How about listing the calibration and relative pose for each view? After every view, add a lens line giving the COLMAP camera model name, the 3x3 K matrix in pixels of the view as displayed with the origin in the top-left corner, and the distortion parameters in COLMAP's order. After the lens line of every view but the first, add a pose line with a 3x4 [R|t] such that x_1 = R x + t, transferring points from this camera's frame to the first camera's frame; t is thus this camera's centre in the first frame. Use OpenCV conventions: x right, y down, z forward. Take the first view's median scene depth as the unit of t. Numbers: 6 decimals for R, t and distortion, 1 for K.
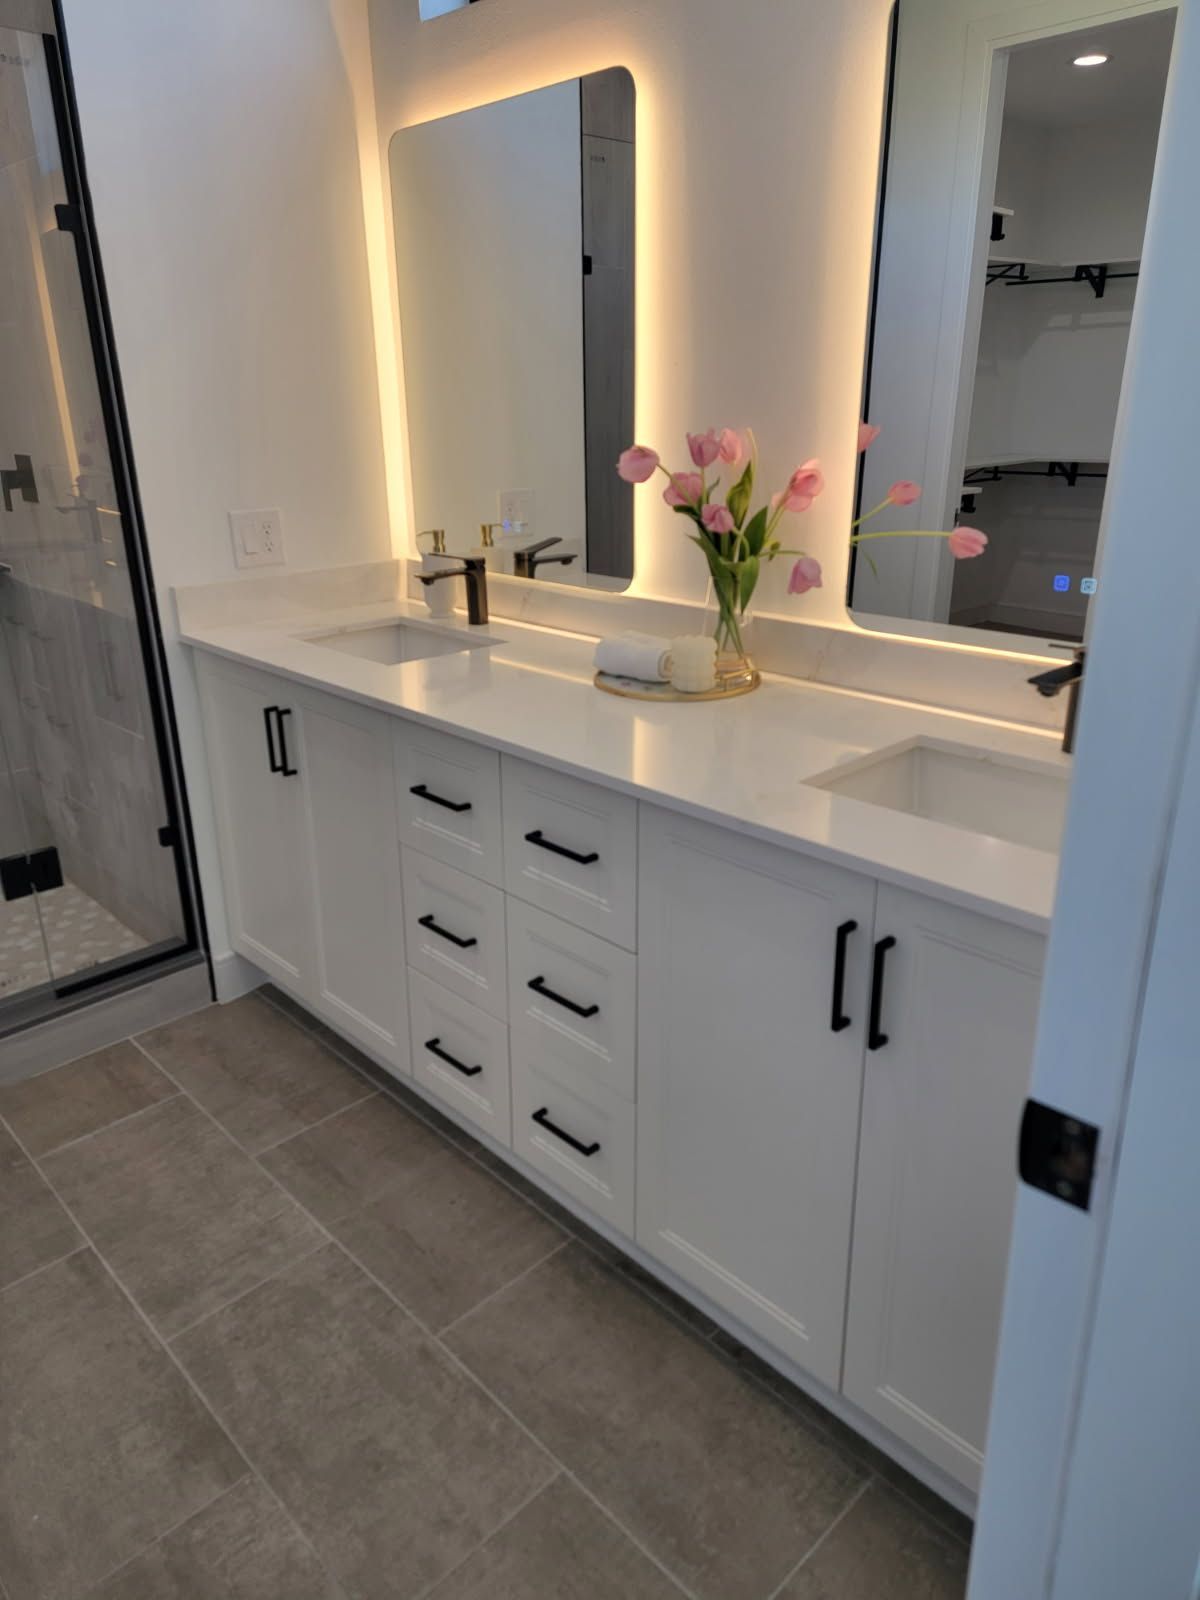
lens RADIAL K [[1094.6, 0, 600.0], [0, 1094.6, 800.0], [0, 0, 1]] dist [0.080050, -0.067700]
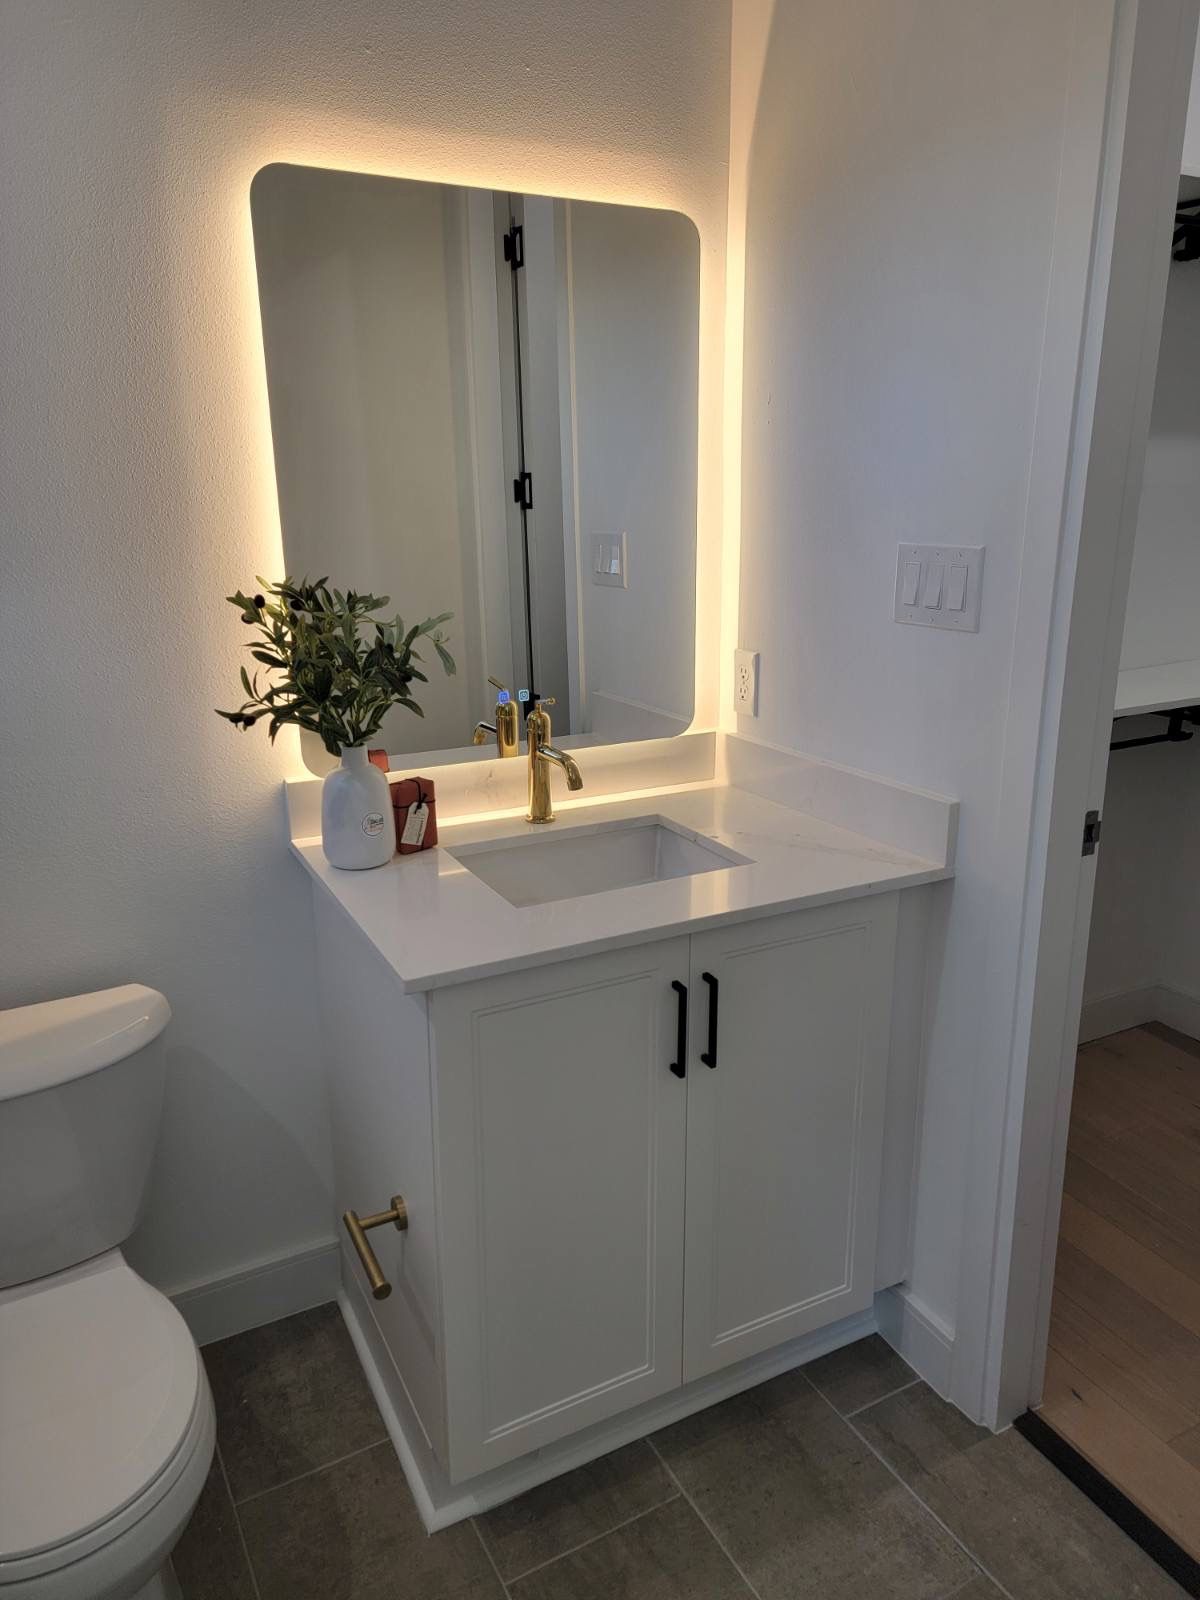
lens RADIAL K [[1094.6, 0, 600.0], [0, 1094.6, 800.0], [0, 0, 1]] dist [0.080050, -0.067700]
pose [[0.278901, -0.262503, 0.923746, -0.822682], [0.327866, 0.930145, 0.165330, -0.286328], [-0.902617, 0.256754, 0.345485, 0.608515]]
